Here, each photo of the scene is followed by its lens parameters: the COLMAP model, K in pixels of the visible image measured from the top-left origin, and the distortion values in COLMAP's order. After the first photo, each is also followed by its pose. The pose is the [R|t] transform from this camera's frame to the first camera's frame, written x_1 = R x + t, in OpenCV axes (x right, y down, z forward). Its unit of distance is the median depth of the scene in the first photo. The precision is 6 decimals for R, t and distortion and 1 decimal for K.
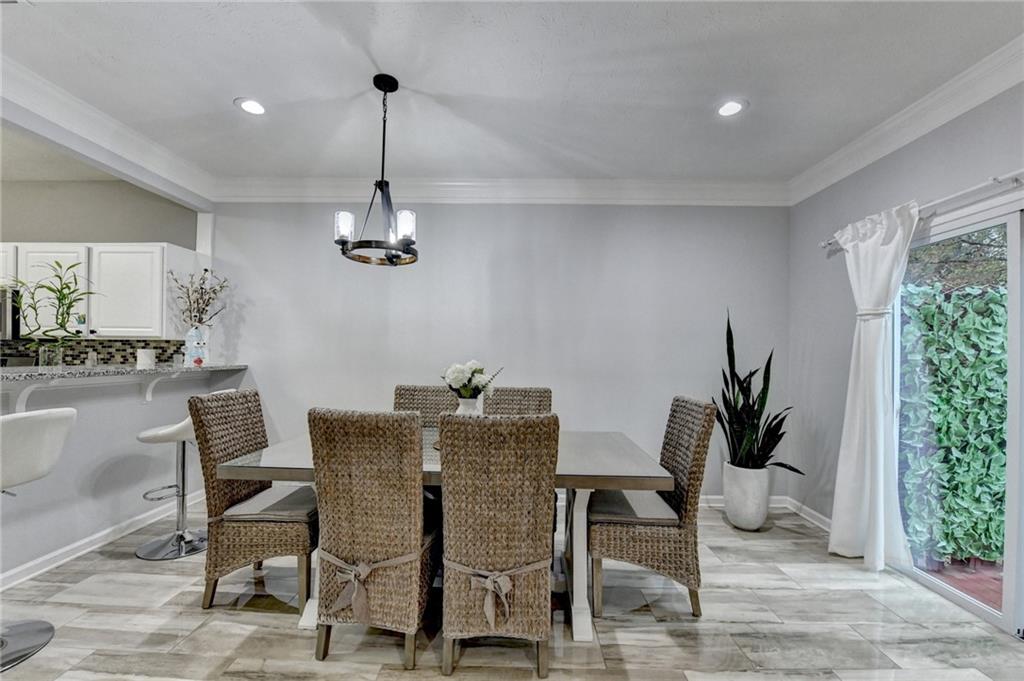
lens RADIAL K [[421.0, 0, 498.5], [0, 421.0, 352.2], [0, 0, 1]] dist [-0.017269, -0.001327]
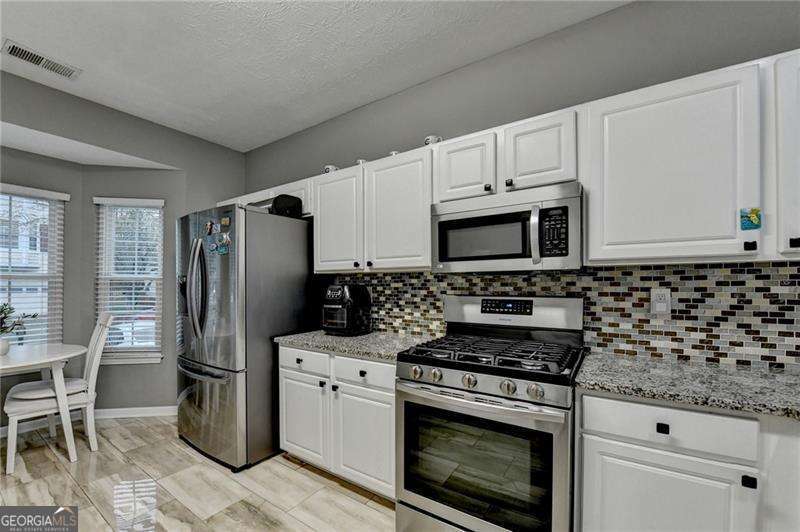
lens RADIAL K [[328.9, 0, 386.3], [0, 328.9, 287.3], [0, 0, 1]] dist [-0.017269, -0.001327]
pose [[0.827410, -0.015313, -0.561390, -1.098994], [0.016894, 0.999854, -0.002374, -0.006801], [0.561345, -0.007520, 0.827548, 0.441331]]
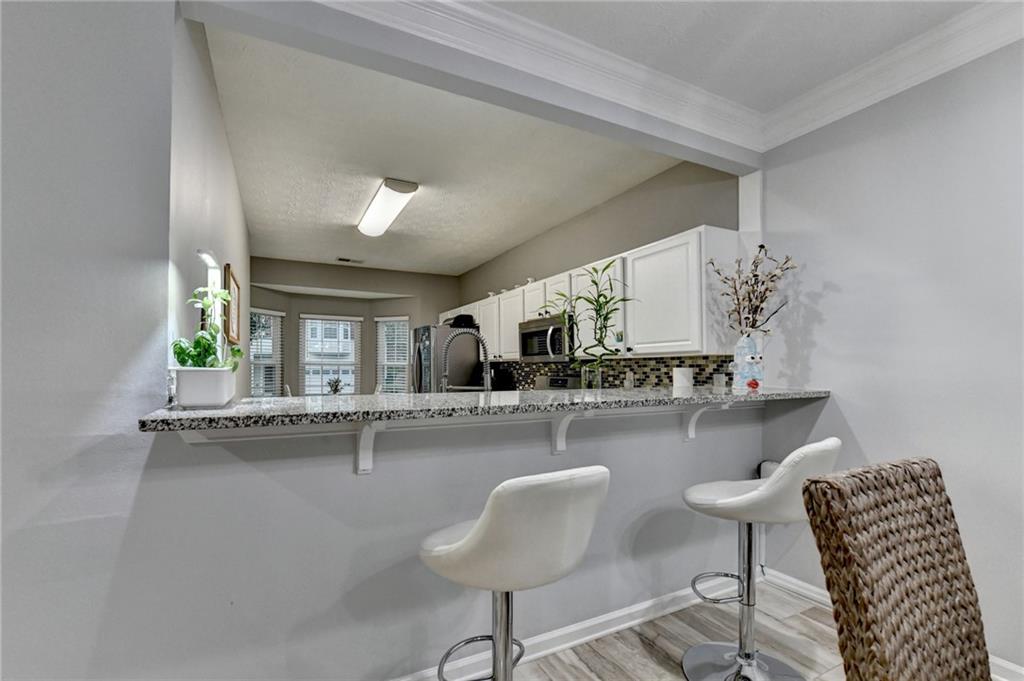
lens RADIAL K [[421.0, 0, 496.3], [0, 421.0, 359.8], [0, 0, 1]] dist [-0.017269, -0.001327]
pose [[0.466130, -0.033244, -0.884091, -0.310633], [0.011651, 0.999438, -0.031438, -0.001936], [0.884639, 0.004353, 0.466256, 0.319687]]
